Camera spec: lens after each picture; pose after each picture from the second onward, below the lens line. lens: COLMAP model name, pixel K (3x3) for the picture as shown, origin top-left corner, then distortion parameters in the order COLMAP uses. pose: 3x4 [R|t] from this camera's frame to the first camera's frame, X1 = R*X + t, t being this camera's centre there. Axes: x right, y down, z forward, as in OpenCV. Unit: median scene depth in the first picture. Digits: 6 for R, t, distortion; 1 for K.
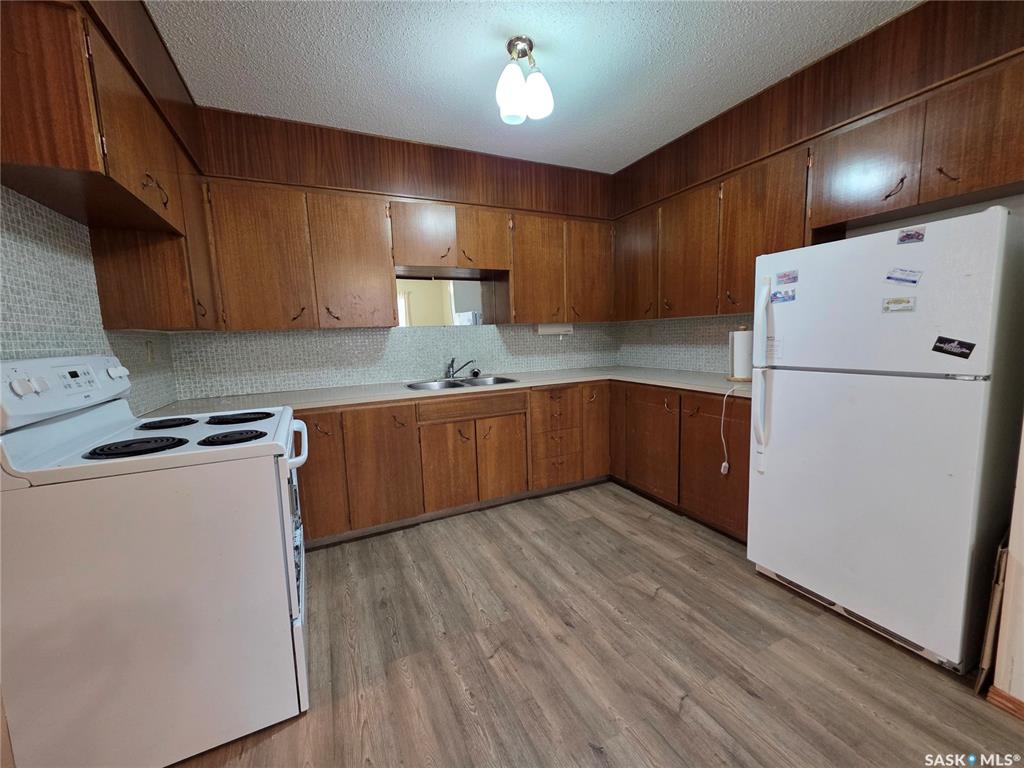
lens RADIAL K [[405.8, 0, 508.4], [0, 405.8, 383.4], [0, 0, 1]] dist [0.000611, 0.000290]
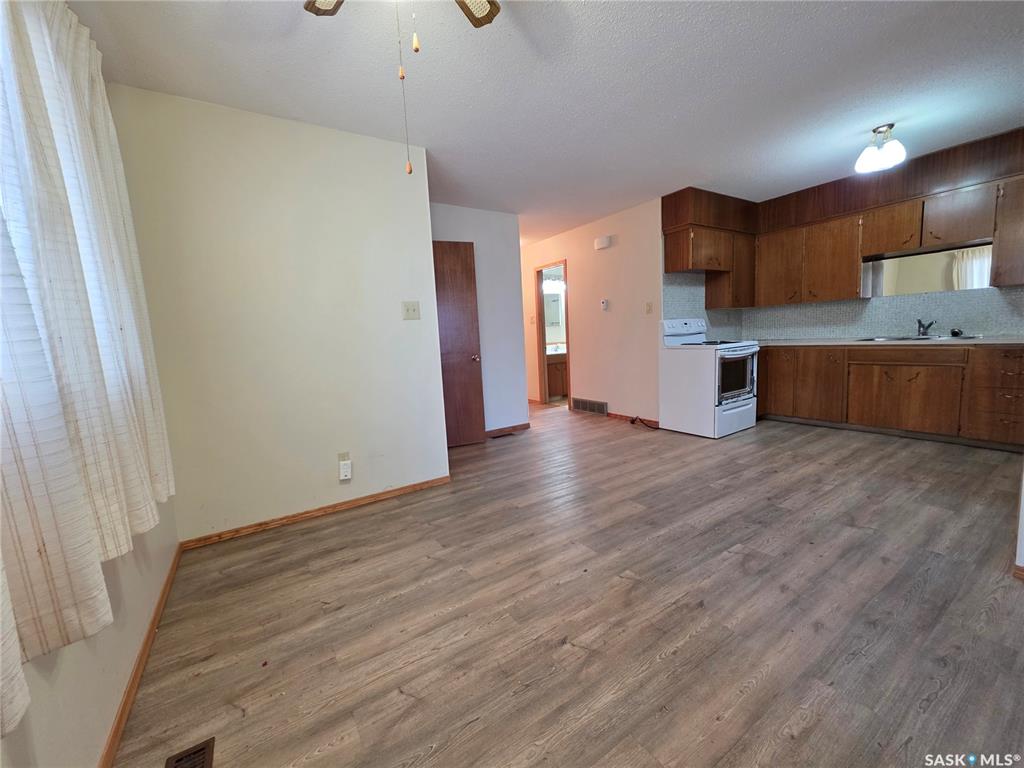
lens RADIAL K [[405.8, 0, 506.0], [0, 405.8, 388.4], [0, 0, 1]] dist [0.000611, 0.000290]
pose [[0.124261, 0.157097, -0.979735, 1.194889], [-0.067993, 0.986414, 0.149544, 0.057070], [0.989917, 0.048032, 0.133254, -0.517299]]
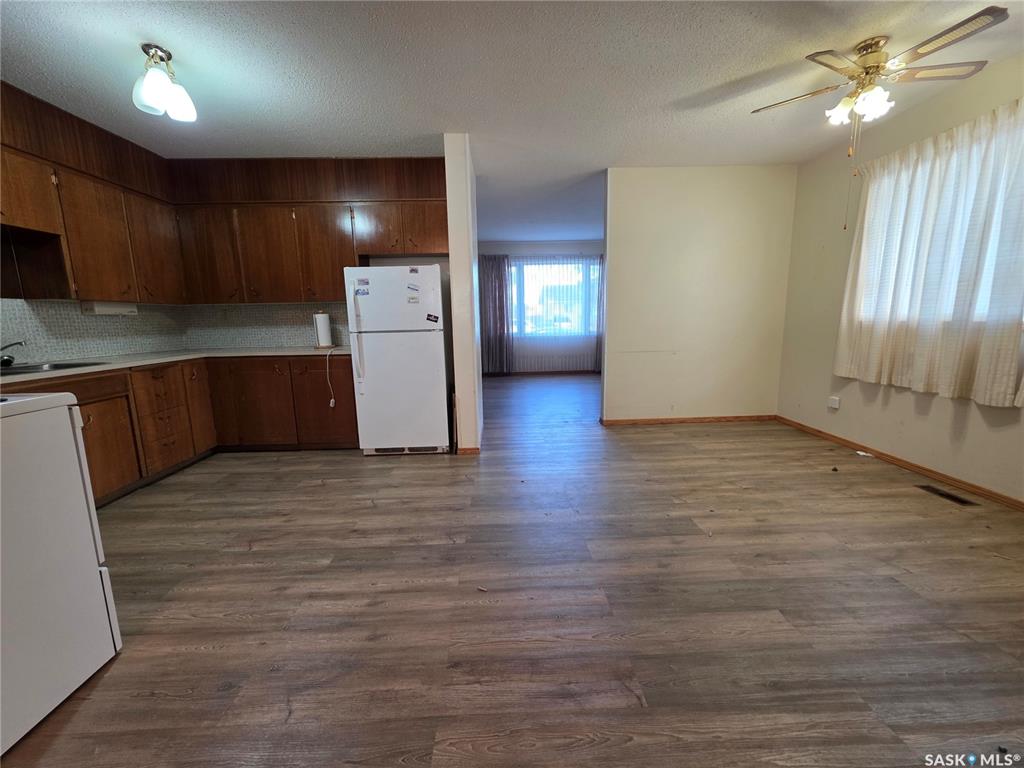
lens RADIAL K [[405.8, 0, 513.5], [0, 405.8, 384.1], [0, 0, 1]] dist [0.000611, 0.000290]
pose [[0.395906, -0.123061, 0.910008, -0.532683], [0.117120, 0.989654, 0.082878, 0.085393], [-0.910792, 0.073769, 0.406223, -0.225020]]
